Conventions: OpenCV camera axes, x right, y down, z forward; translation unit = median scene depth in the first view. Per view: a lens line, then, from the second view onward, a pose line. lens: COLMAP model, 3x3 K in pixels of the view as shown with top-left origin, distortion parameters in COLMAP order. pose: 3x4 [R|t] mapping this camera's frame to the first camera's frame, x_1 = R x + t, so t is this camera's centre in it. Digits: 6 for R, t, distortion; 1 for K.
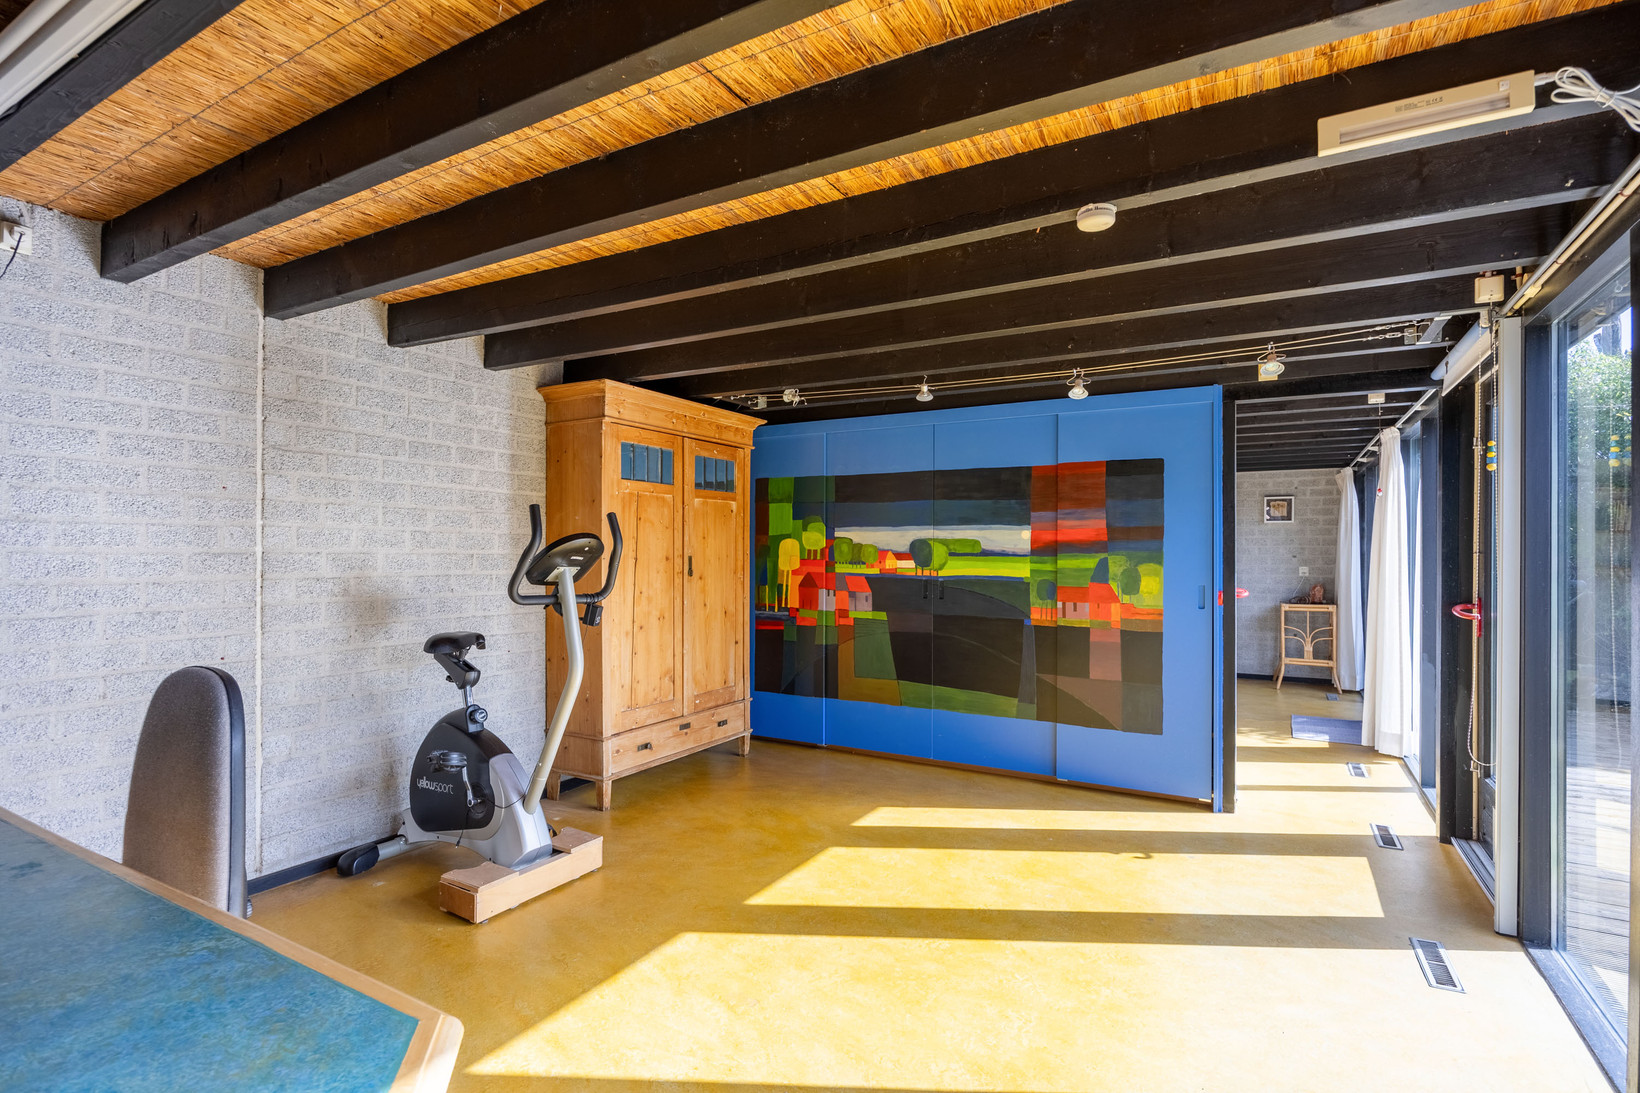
lens RADIAL K [[772.5, 0, 843.3], [0, 772.5, 547.0], [0, 0, 1]] dist [-0.005054, -0.000786]
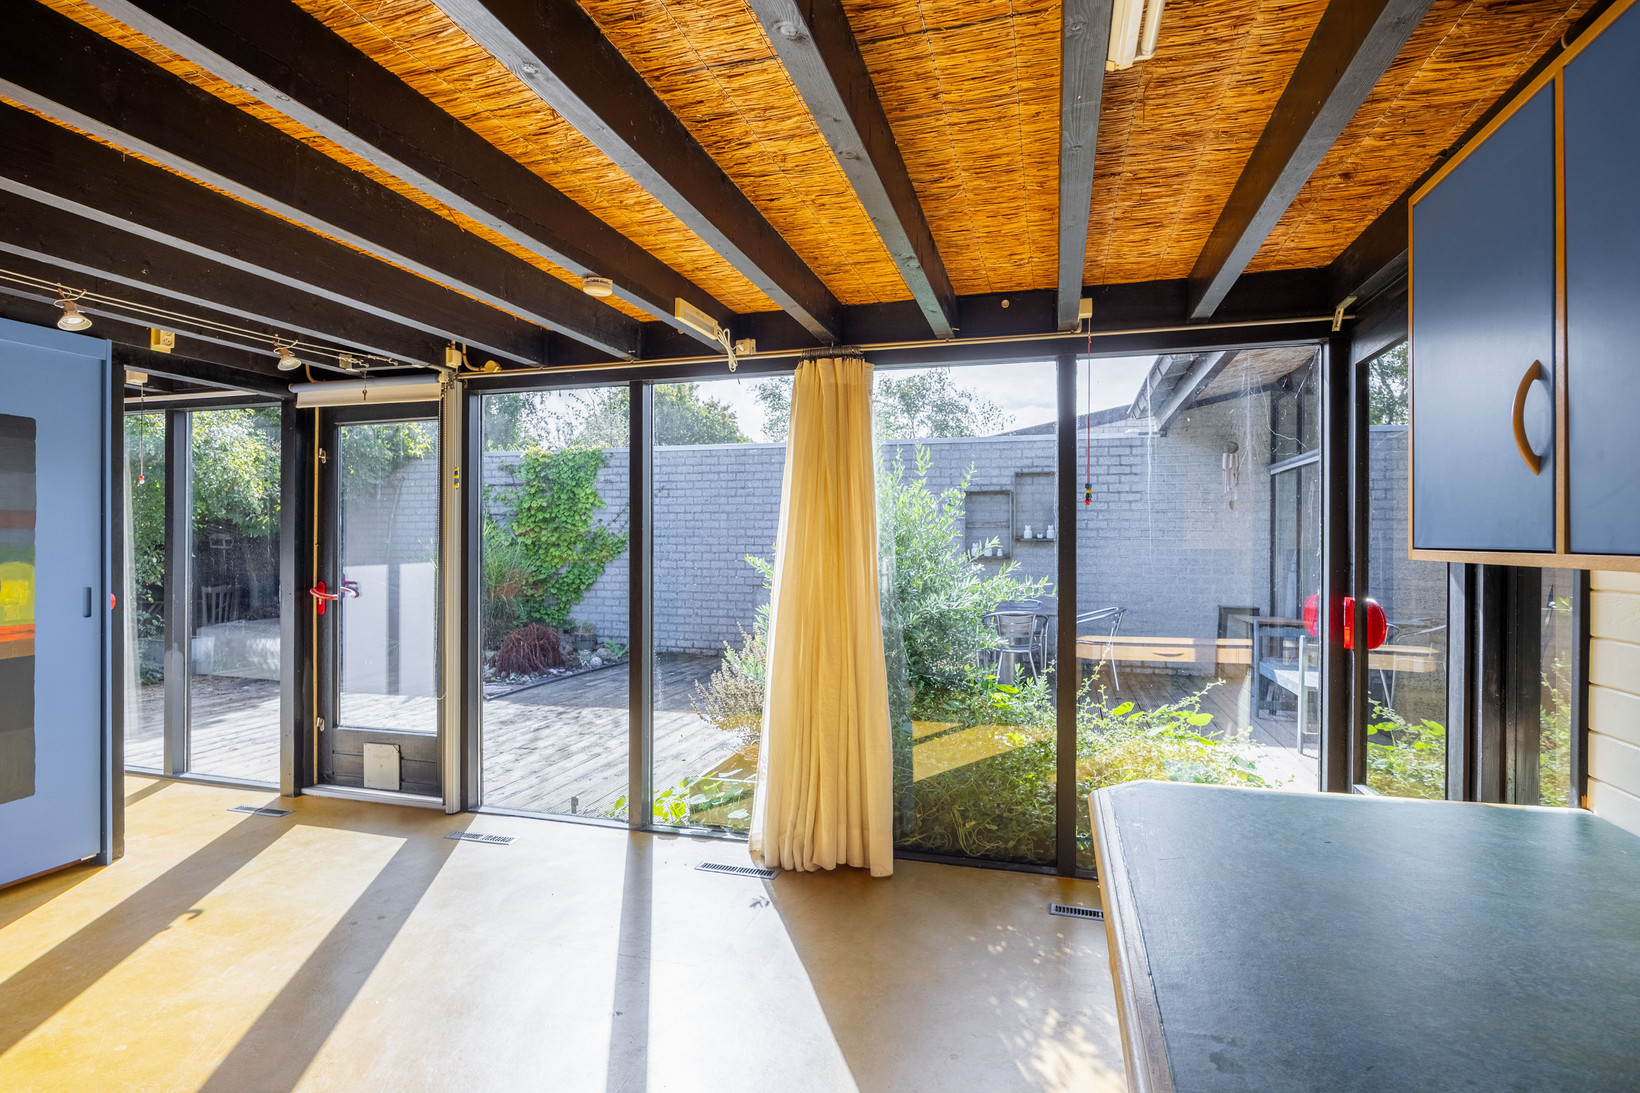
lens RADIAL K [[799.9, 0, 831.6], [0, 799.9, 546.2], [0, 0, 1]] dist [-0.022522, 0.000540]
pose [[-0.234729, -0.009419, 0.972015, -0.723188], [-0.012522, 0.999899, 0.006666, -0.011552], [-0.971980, -0.010606, -0.234823, 0.654908]]
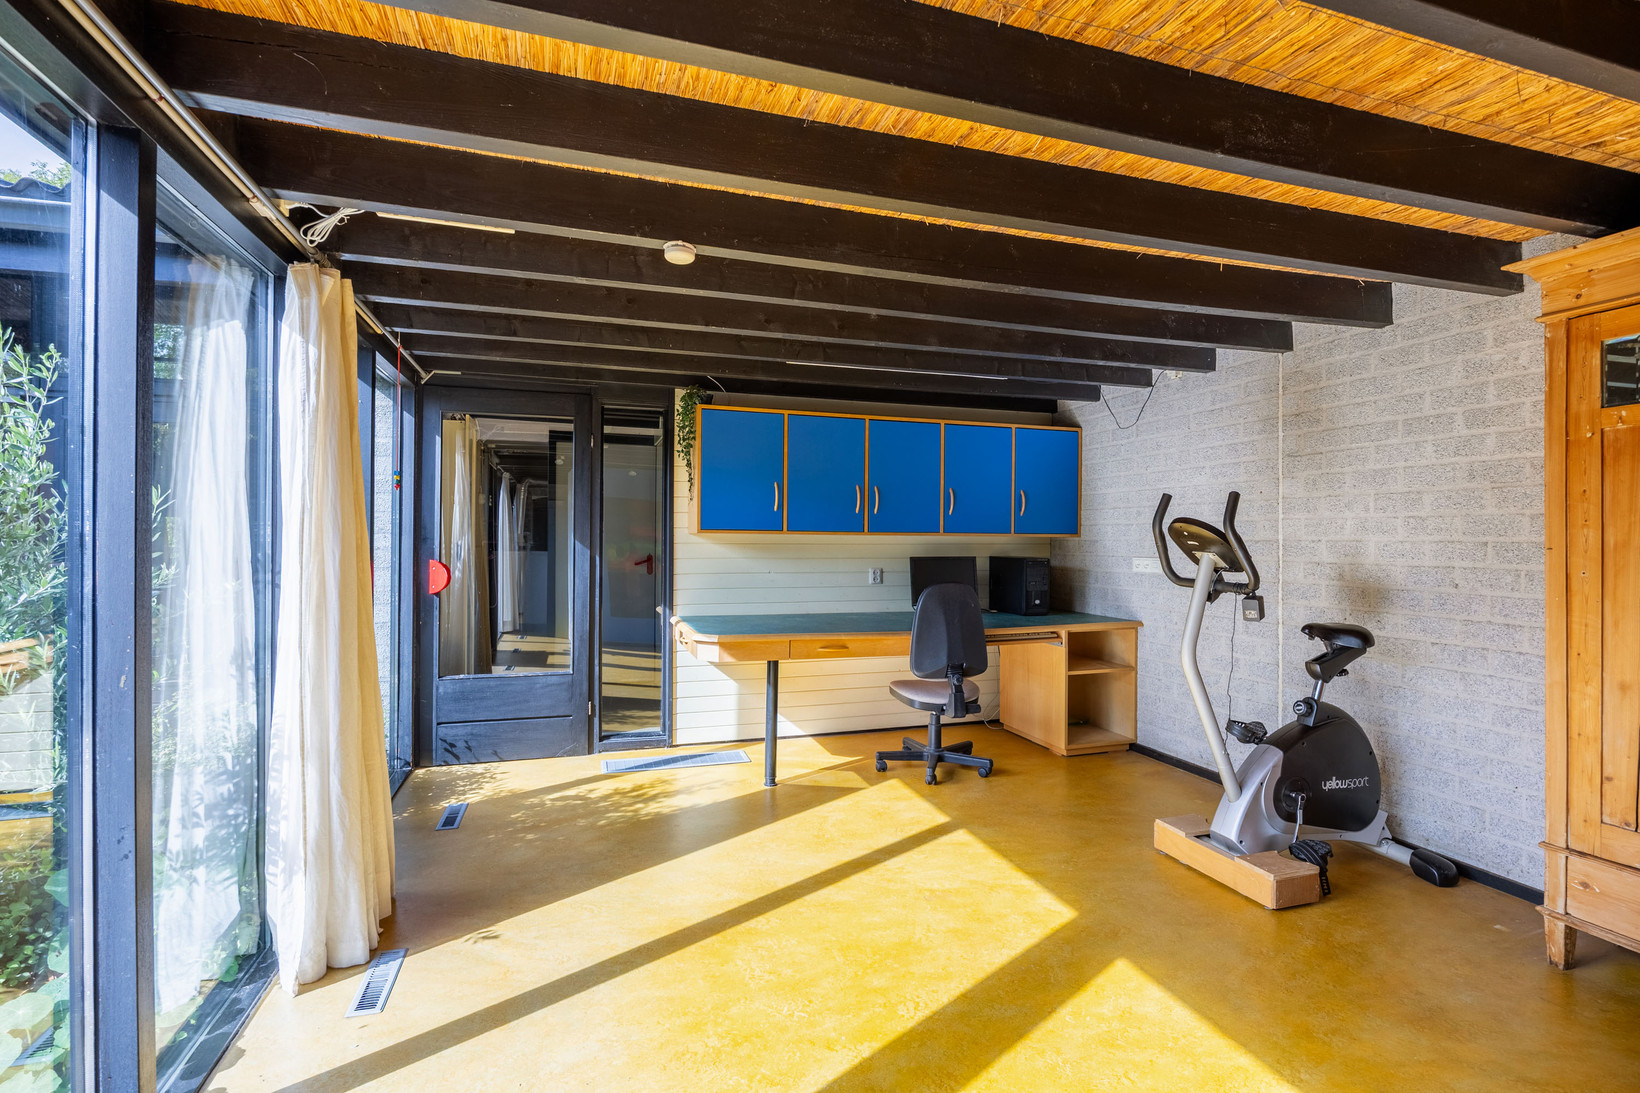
lens RADIAL K [[799.9, 0, 813.1], [0, 799.9, 540.9], [0, 0, 1]] dist [-0.022522, 0.000540]
pose [[-0.697227, -0.007099, -0.716816, 0.755208], [-0.003544, 0.999973, -0.006457, 0.020735], [0.716842, -0.001961, -0.697233, 1.424426]]
